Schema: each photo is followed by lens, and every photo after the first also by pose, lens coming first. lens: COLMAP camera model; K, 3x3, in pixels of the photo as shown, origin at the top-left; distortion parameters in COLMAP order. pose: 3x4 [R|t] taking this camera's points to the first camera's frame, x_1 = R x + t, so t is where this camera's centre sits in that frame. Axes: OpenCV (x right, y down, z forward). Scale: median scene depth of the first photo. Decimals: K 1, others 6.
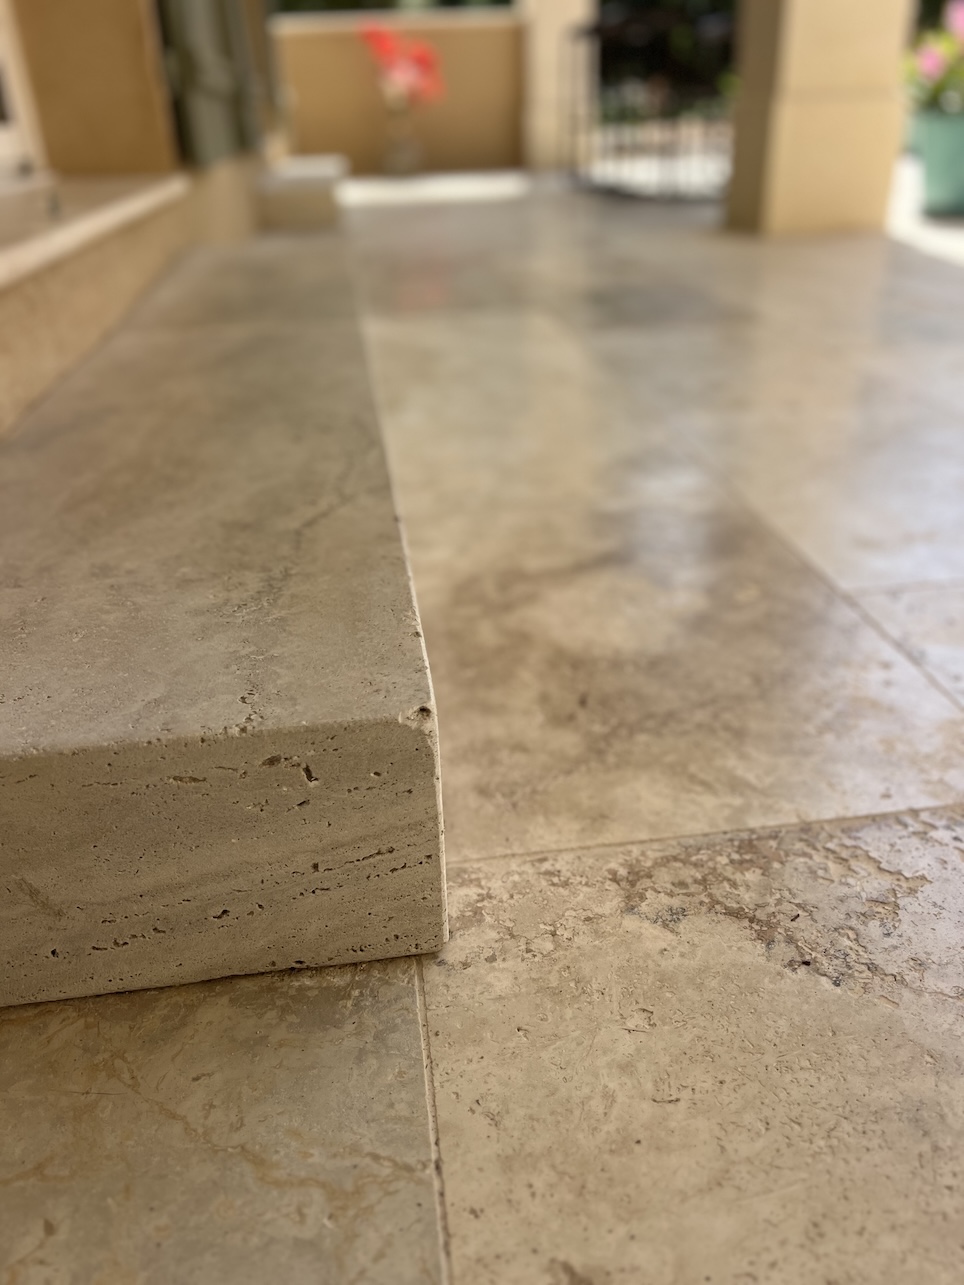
lens RADIAL K [[975.0, 0, 482.0], [0, 975.0, 642.5], [0, 0, 1]] dist [0.062242, -0.080168]
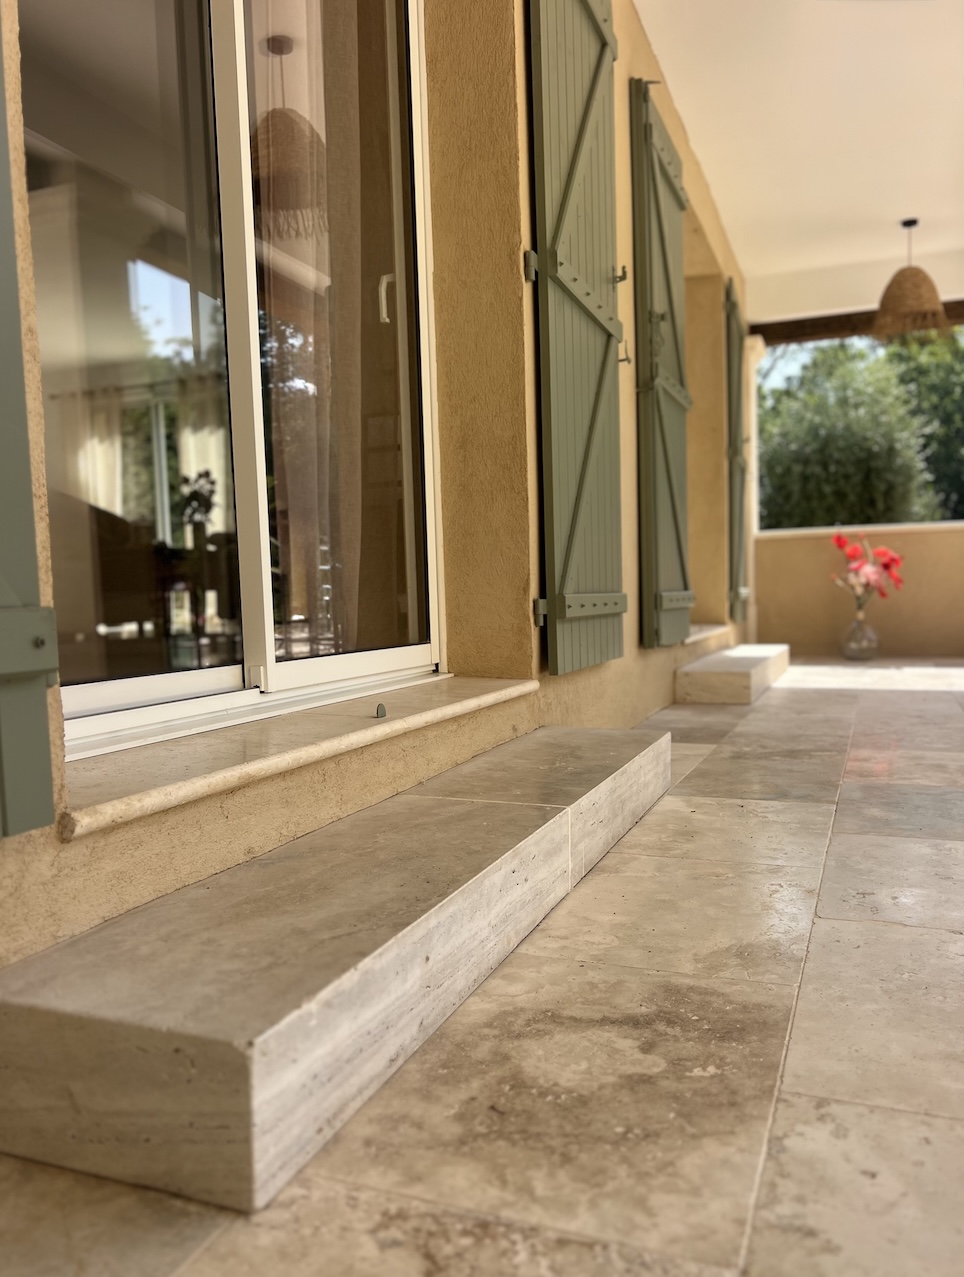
lens RADIAL K [[969.0, 0, 482.0], [0, 969.0, 638.5], [0, 0, 1]] dist [0.062242, -0.080168]
pose [[0.887865, 0.045554, -0.457843, 0.847437], [-0.237587, 0.897546, -0.371435, -0.024431], [0.394015, 0.438562, 0.807723, -0.496458]]
